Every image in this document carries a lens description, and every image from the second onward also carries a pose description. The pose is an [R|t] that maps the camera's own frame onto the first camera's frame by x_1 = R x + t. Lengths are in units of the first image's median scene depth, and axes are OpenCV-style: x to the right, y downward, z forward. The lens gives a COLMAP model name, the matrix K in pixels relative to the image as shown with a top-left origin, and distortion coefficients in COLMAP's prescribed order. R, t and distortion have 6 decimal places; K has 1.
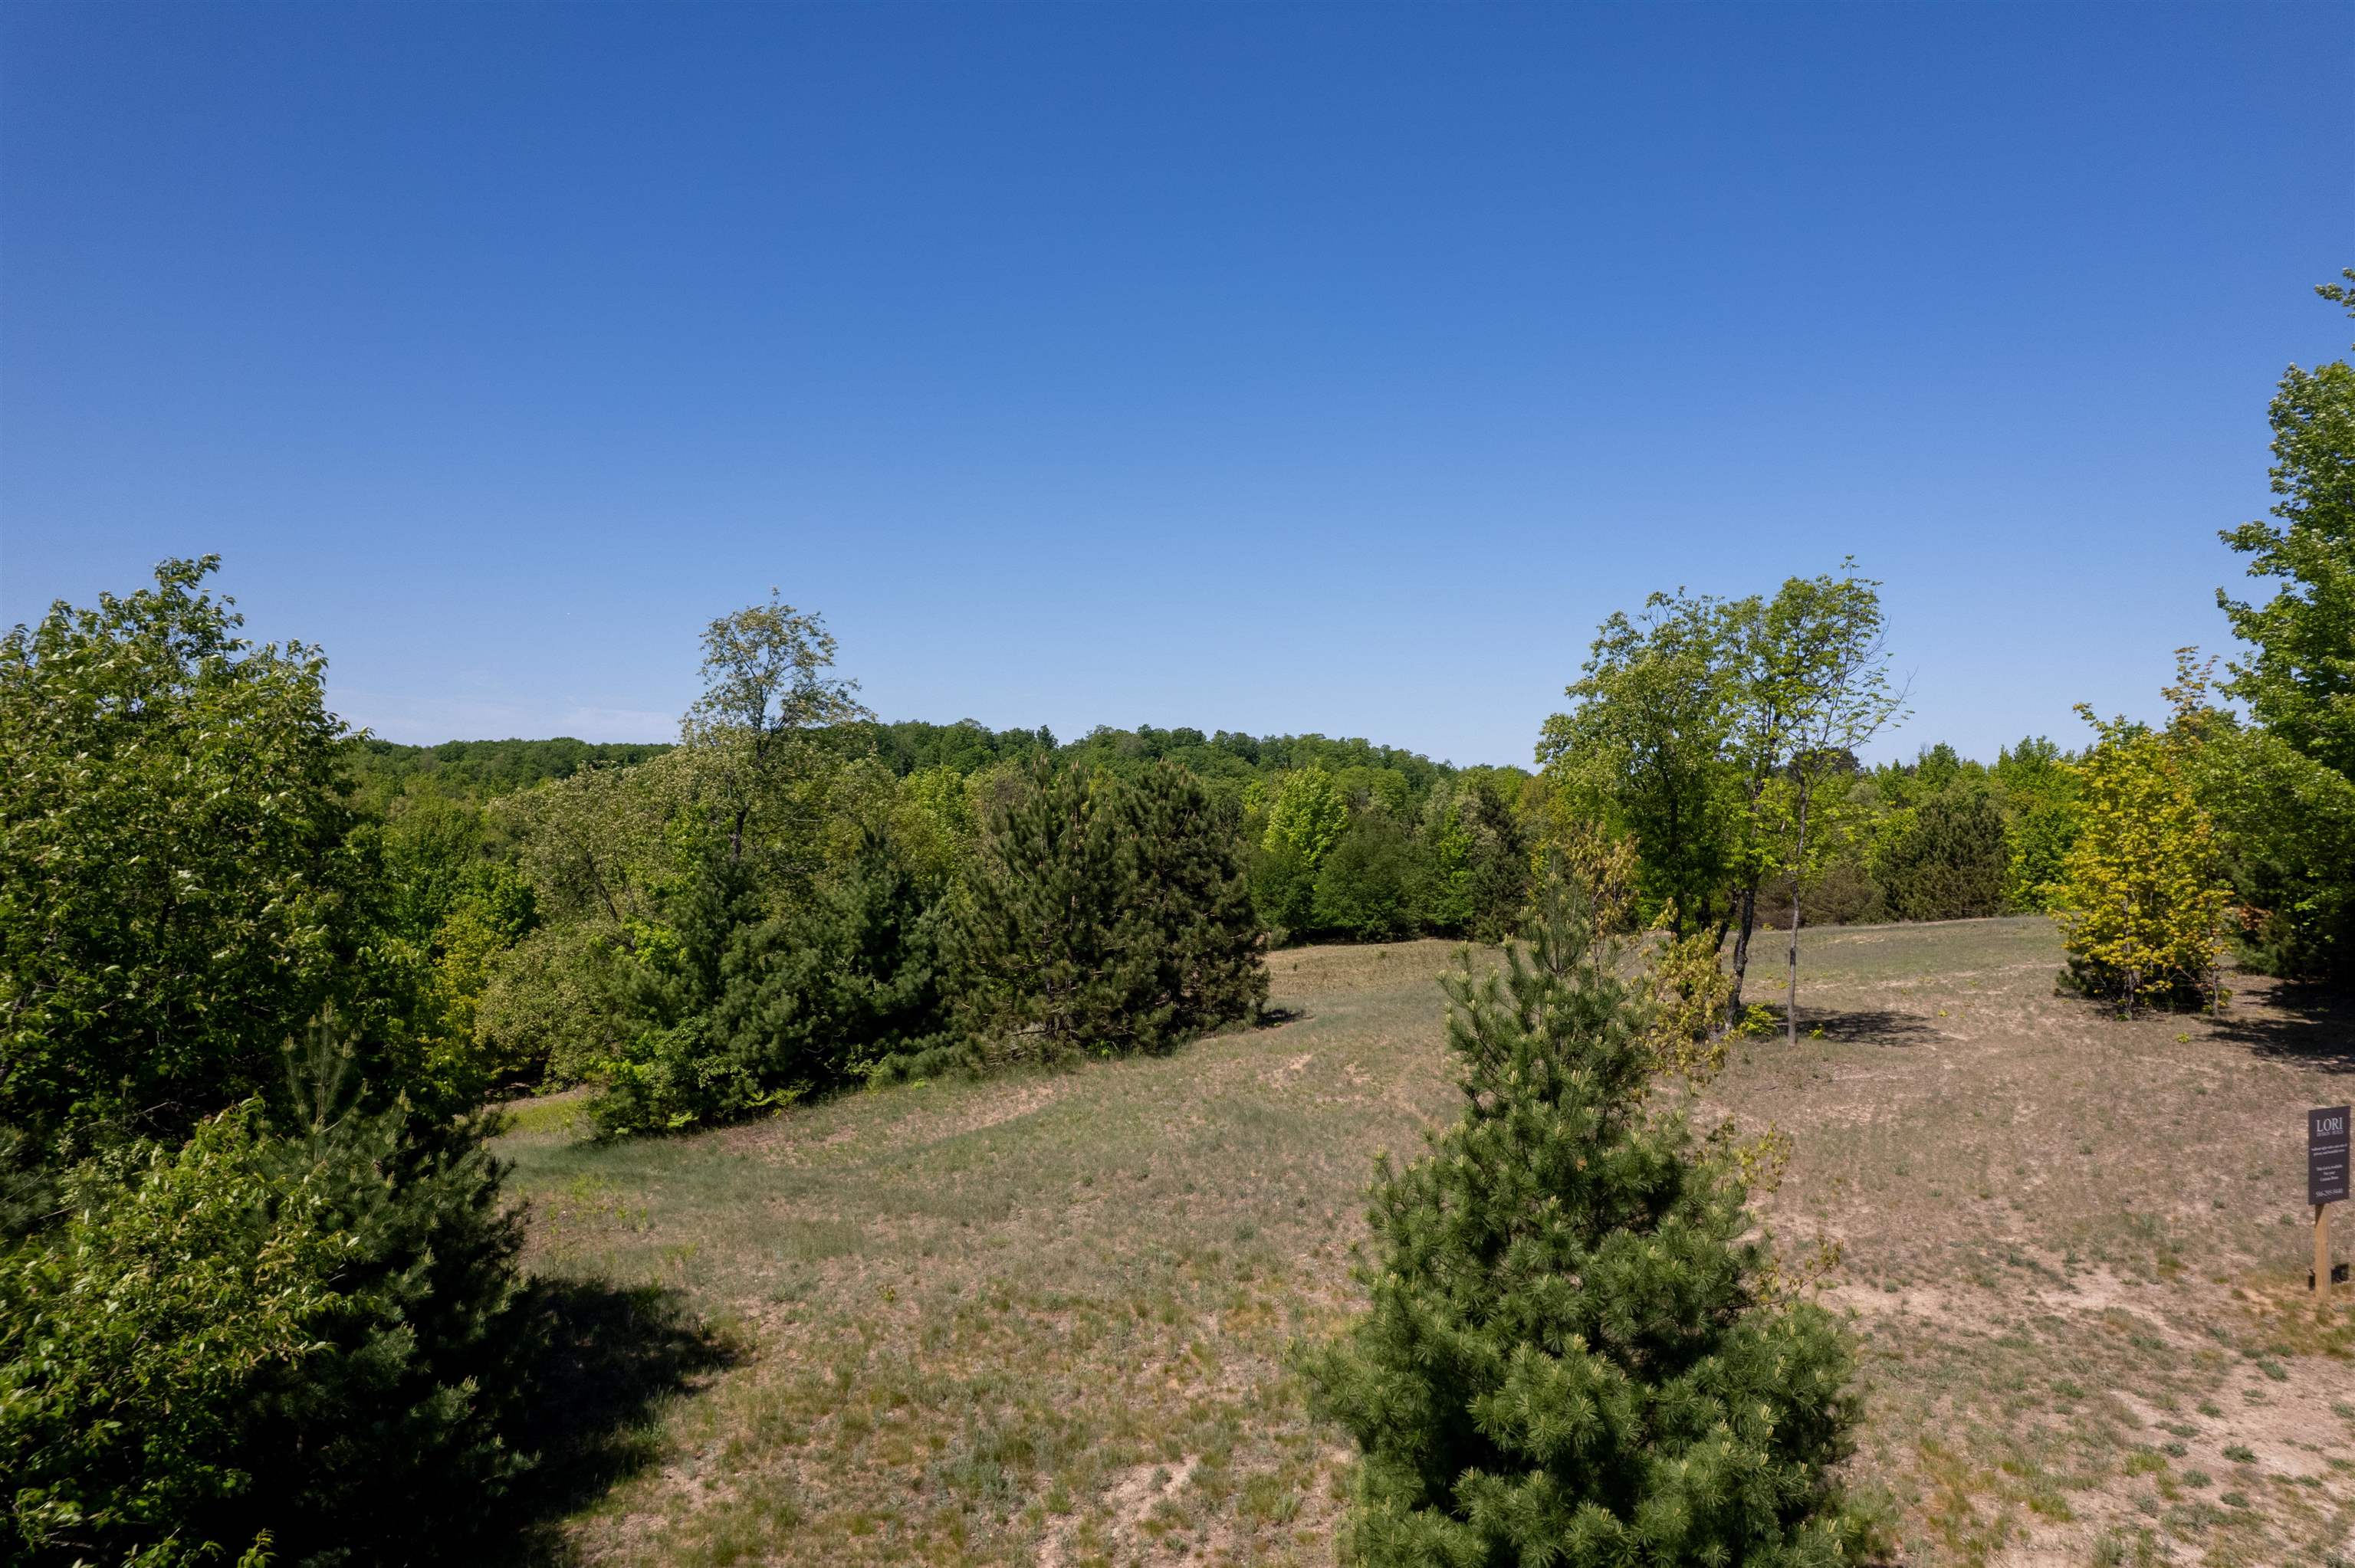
lens RADIAL K [[1503.9, 0, 1186.3], [0, 1503.9, 792.0], [0, 0, 1]] dist [-0.076200, 0.066992]
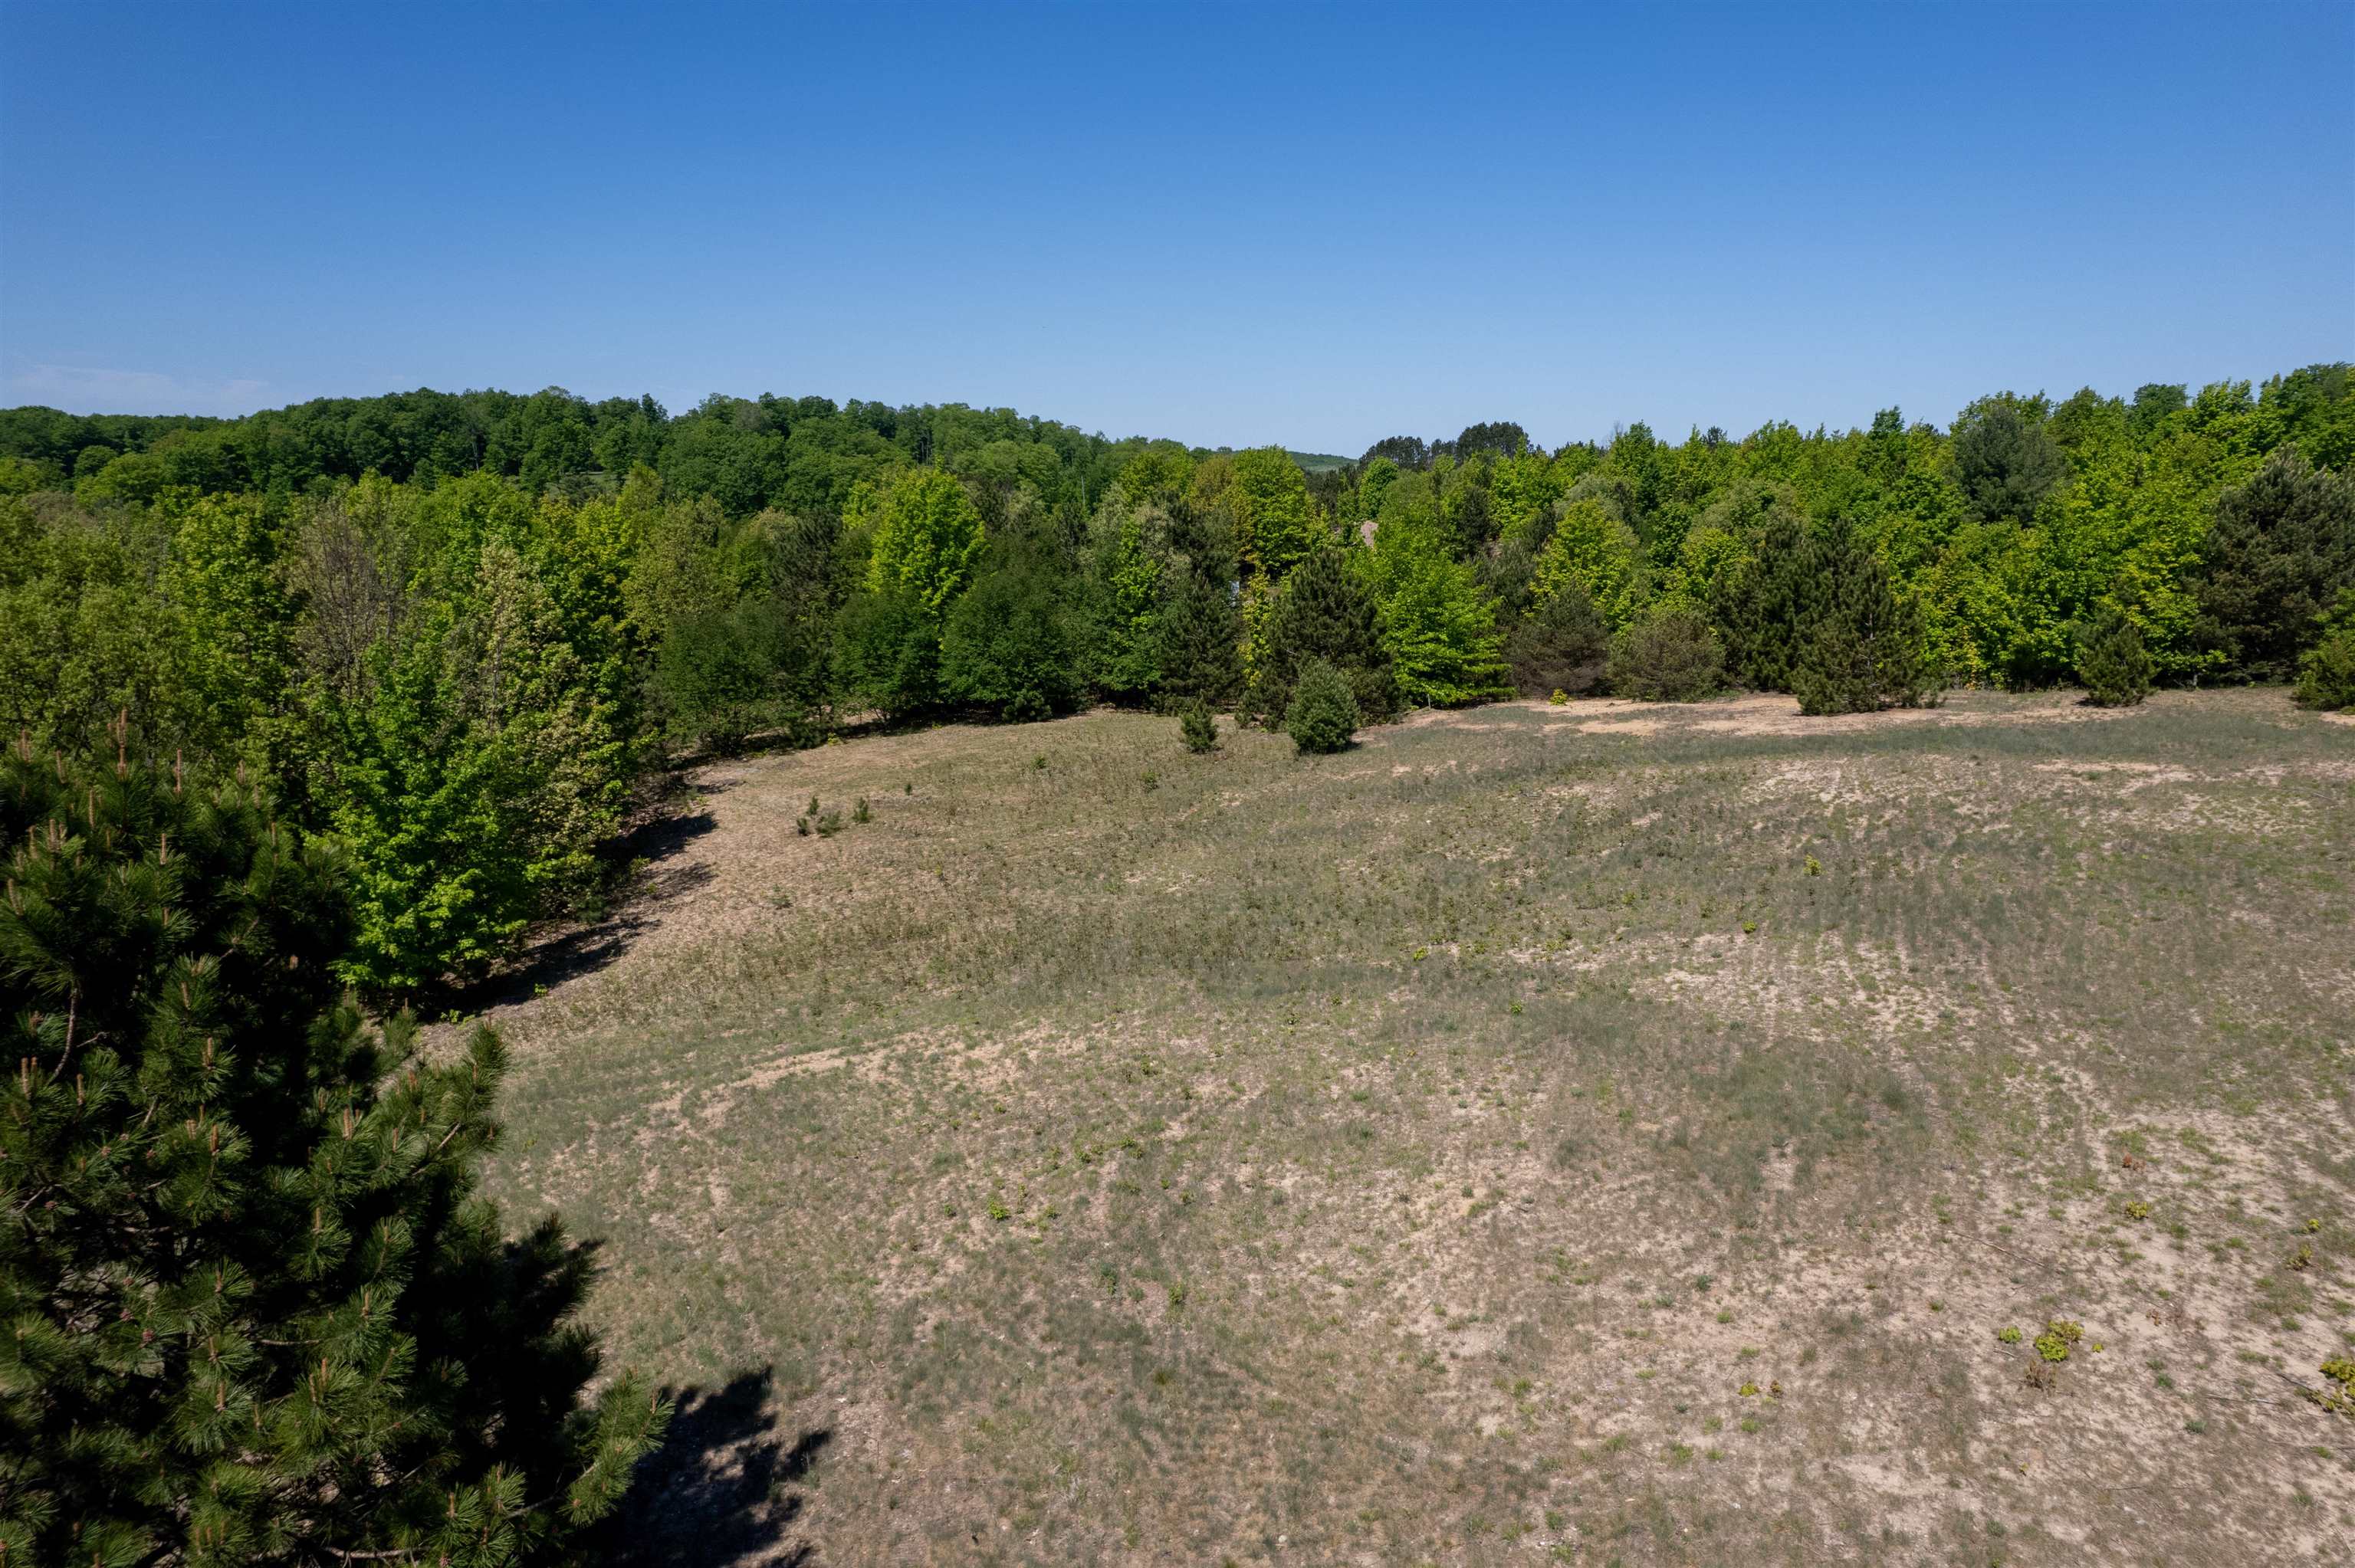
lens RADIAL K [[1503.9, 0, 1193.8], [0, 1503.9, 791.7], [0, 0, 1]] dist [-0.076200, 0.066992]
pose [[0.972582, -0.053137, 0.226410, 0.107935], [0.003076, 0.976402, 0.215941, -0.058778], [-0.232542, -0.209323, 0.949794, 0.820231]]
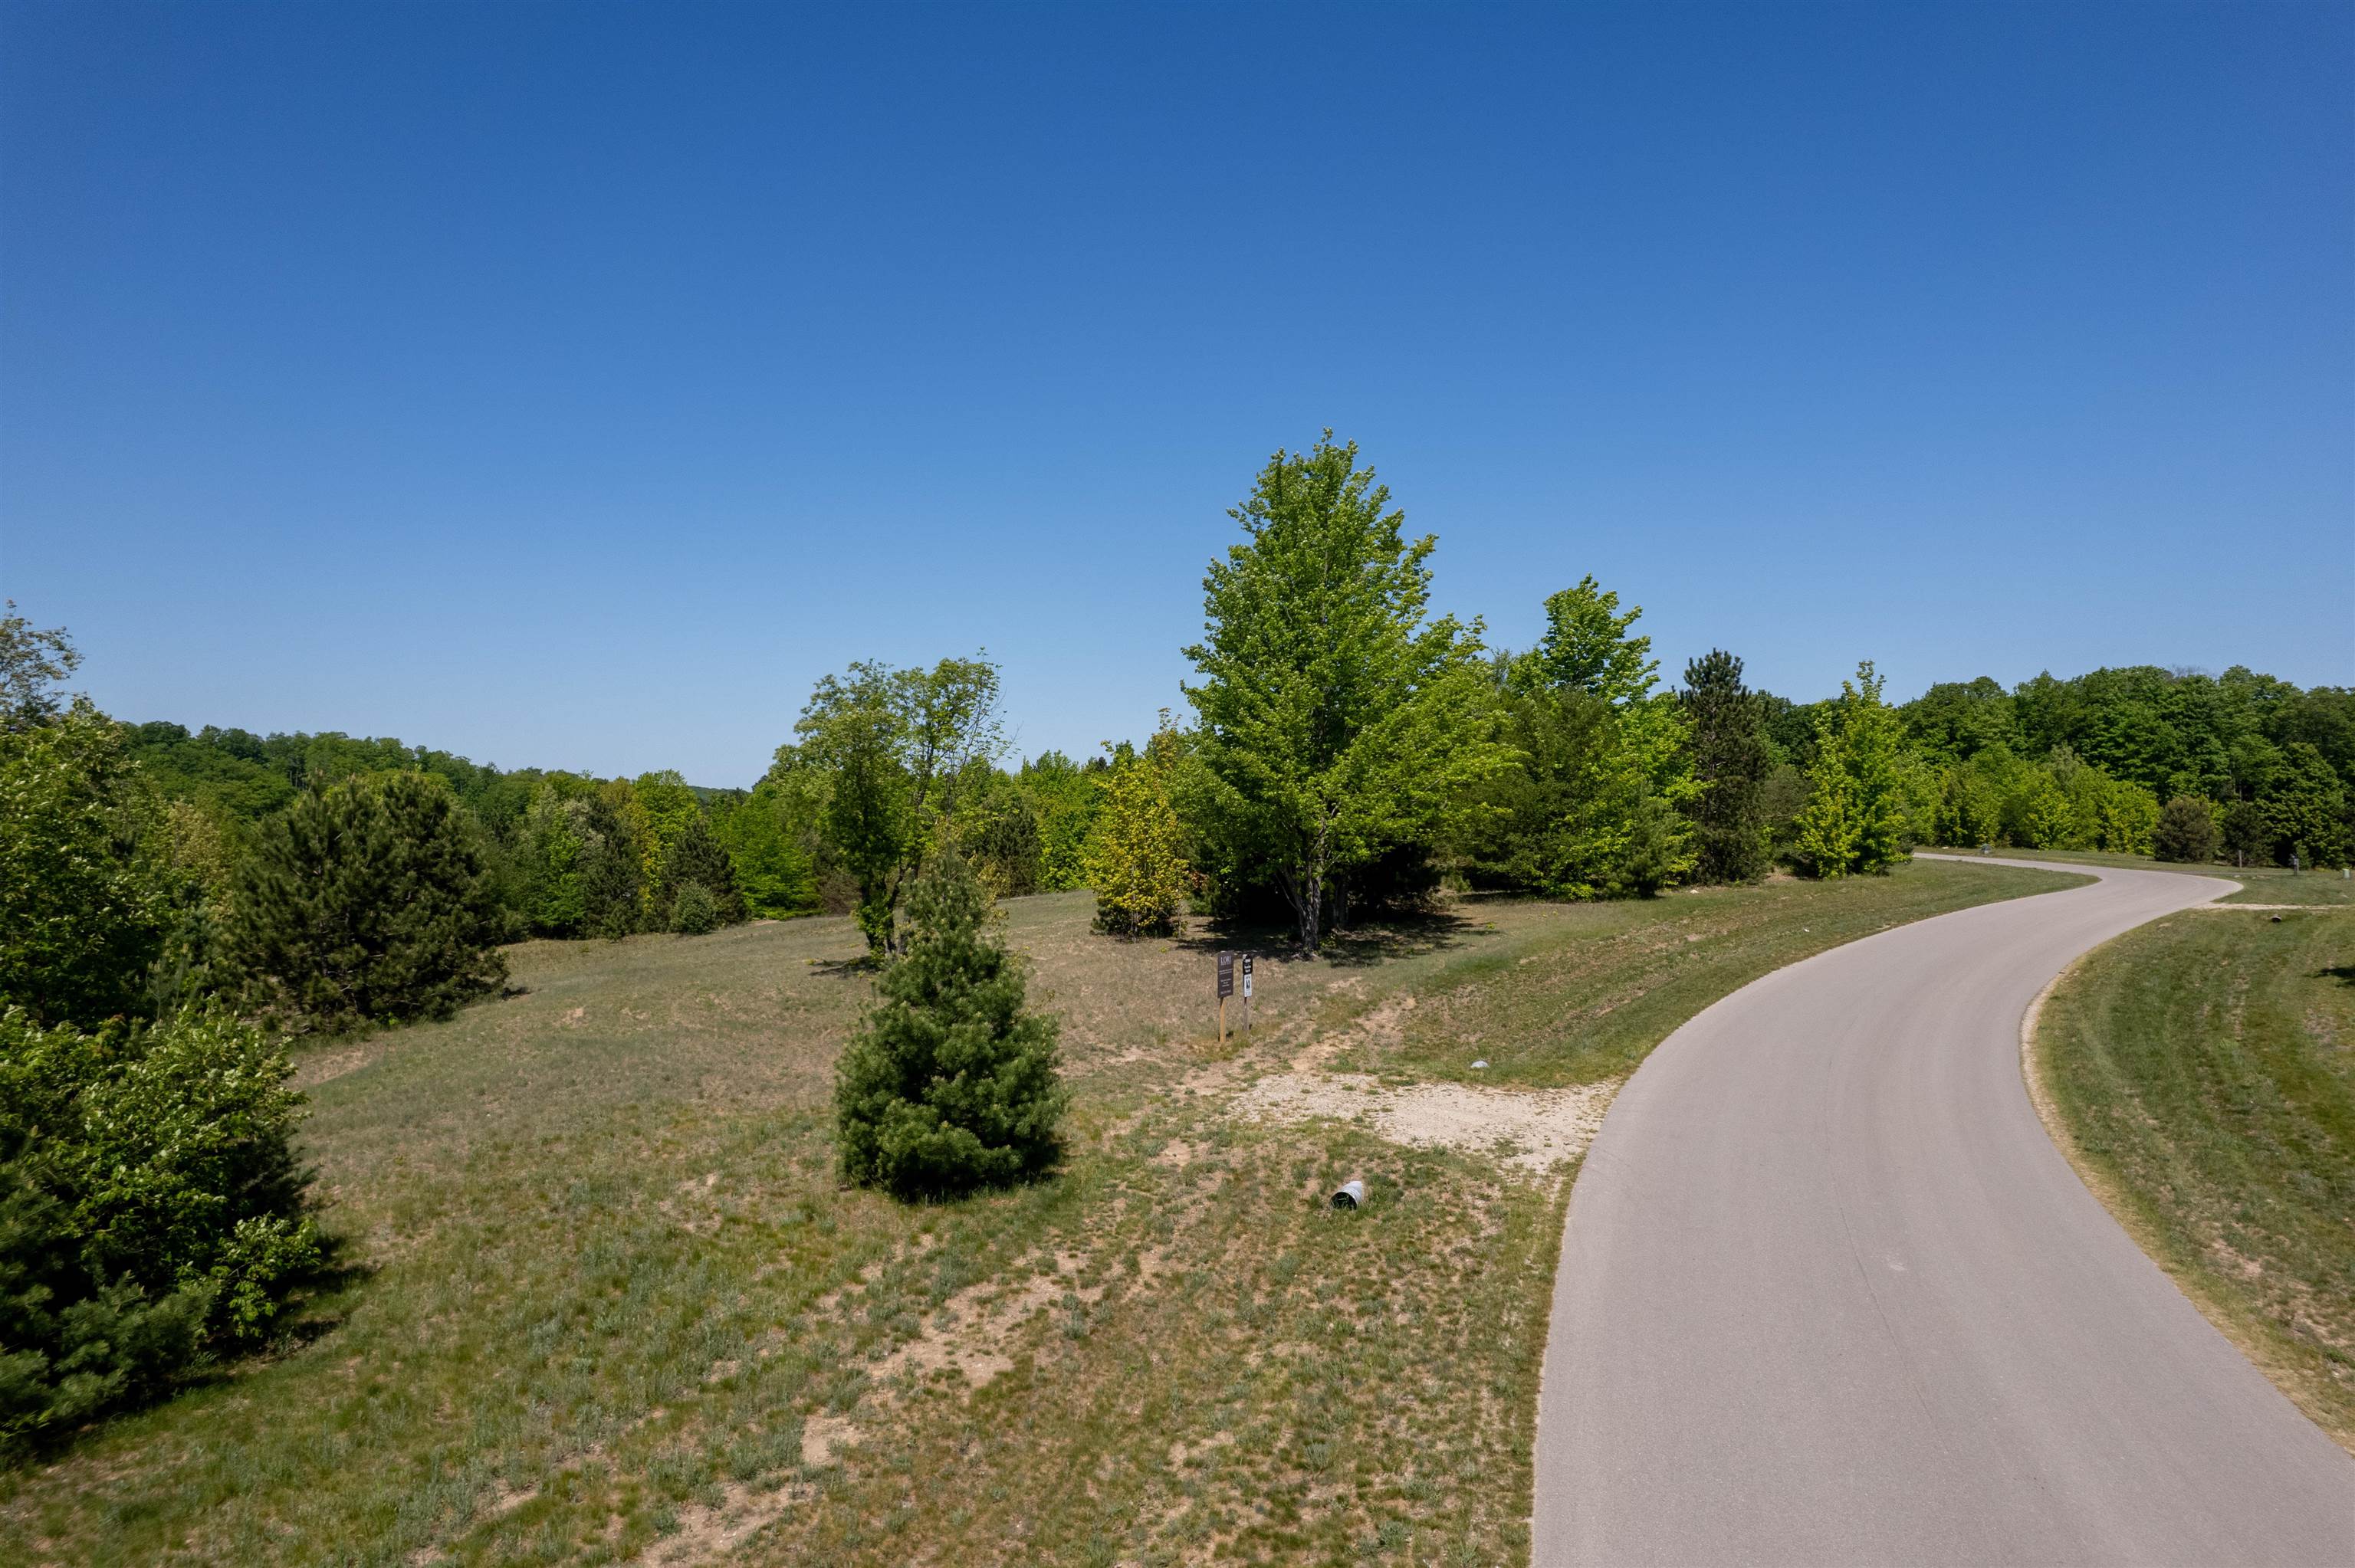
lens RADIAL K [[1503.9, 0, 1196.3], [0, 1503.9, 780.6], [0, 0, 1]] dist [-0.076200, 0.066992]
pose [[0.812060, 0.004784, 0.583554, -0.191404], [0.001387, 0.999948, -0.010128, -0.002652], [-0.583572, 0.009034, 0.812011, -0.269969]]
